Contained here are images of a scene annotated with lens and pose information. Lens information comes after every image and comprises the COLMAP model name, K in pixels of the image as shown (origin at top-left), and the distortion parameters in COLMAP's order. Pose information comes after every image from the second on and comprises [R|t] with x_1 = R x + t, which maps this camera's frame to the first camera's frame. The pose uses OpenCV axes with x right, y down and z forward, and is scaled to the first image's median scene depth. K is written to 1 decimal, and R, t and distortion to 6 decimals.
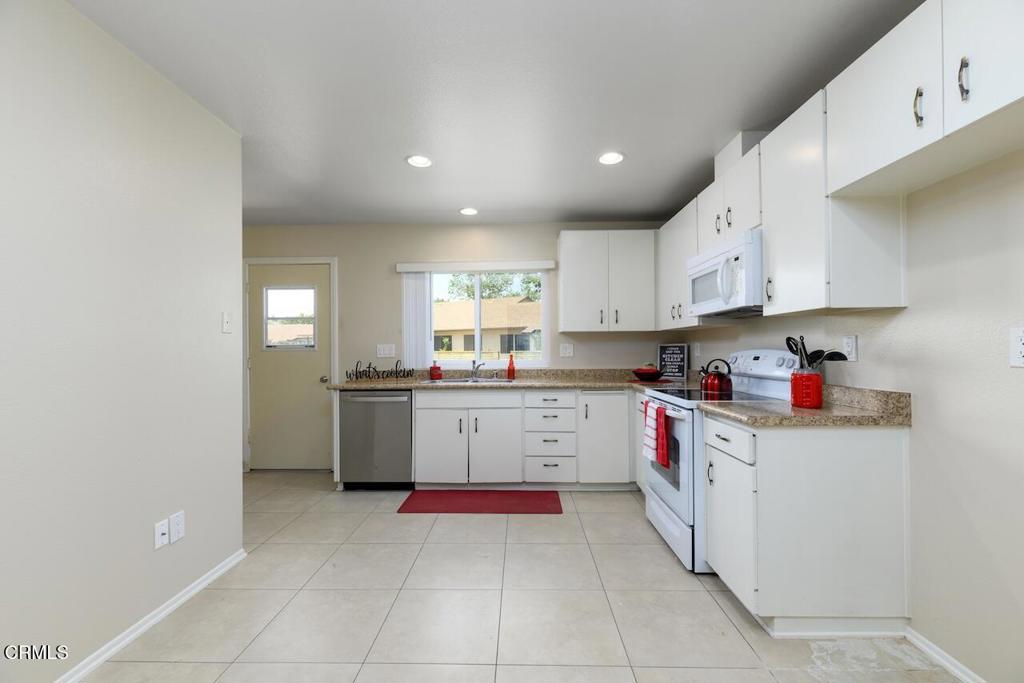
lens RADIAL K [[428.2, 0, 512.0], [0, 428.2, 341.5], [0, 0, 1]] dist [0.000759, 0.000104]
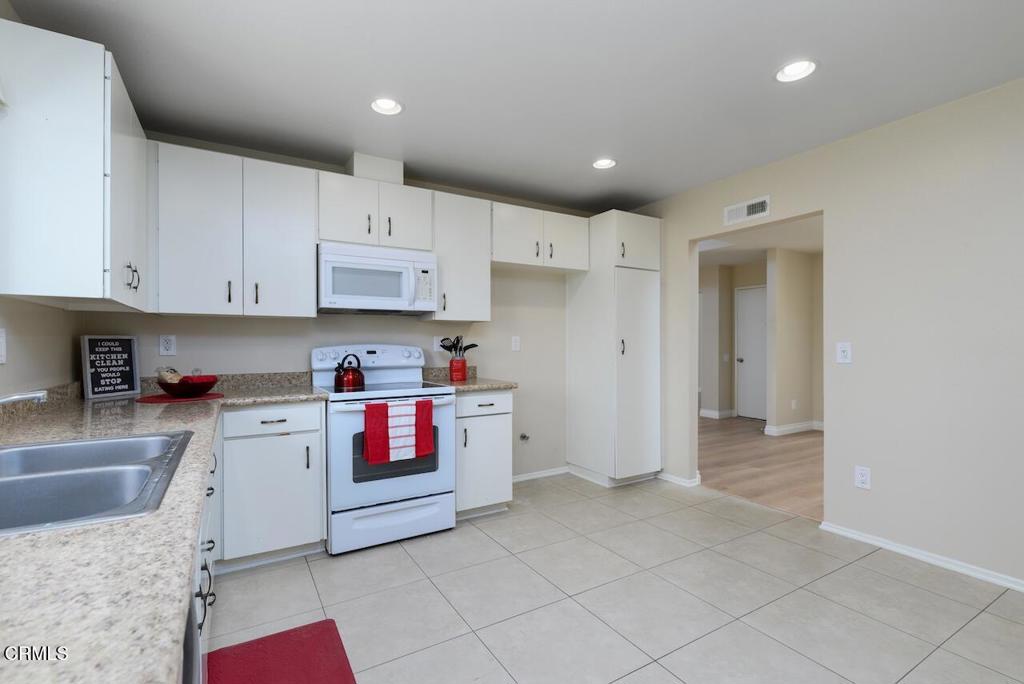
lens RADIAL K [[461.2, 0, 512.0], [0, 461.2, 342.0], [0, 0, 1]] dist [-0.000175, 0.000044]
pose [[-0.532485, 0.014676, 0.846312, -0.493137], [-0.009683, 0.999679, -0.023428, 0.026782], [-0.846384, -0.020670, -0.532172, 0.990959]]
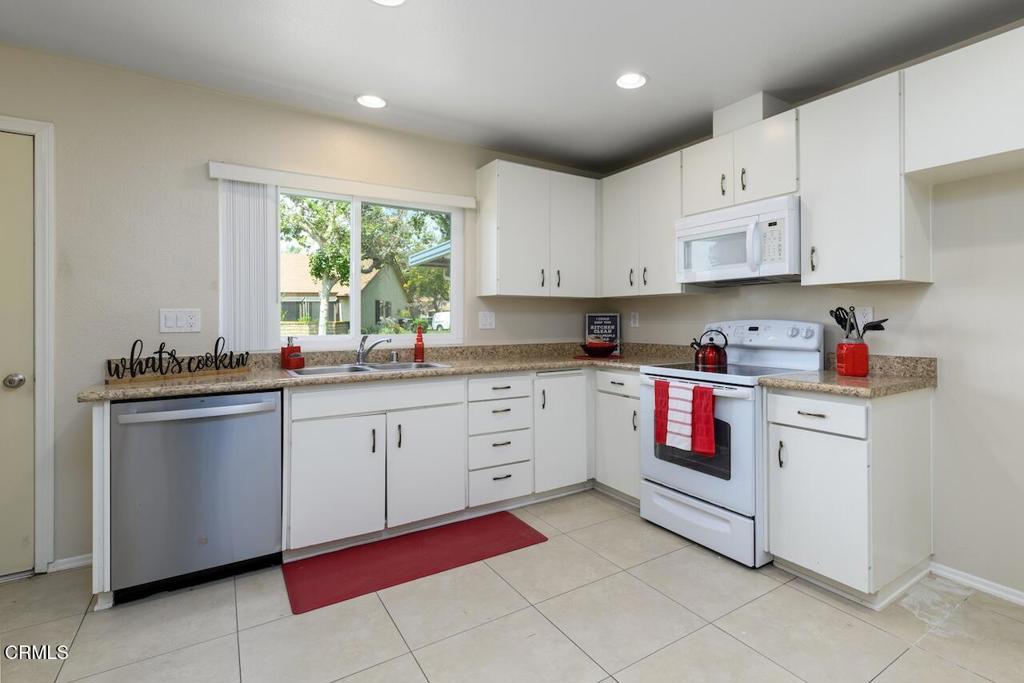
lens RADIAL K [[501.4, 0, 565.9], [0, 501.4, 313.4], [0, 0, 1]] dist [0.002041, 0.000091]
pose [[0.807661, 0.011745, 0.589530, -0.329249], [-0.014461, 0.999895, -0.000109, 0.007520], [-0.589469, -0.008438, 0.807747, 0.246143]]
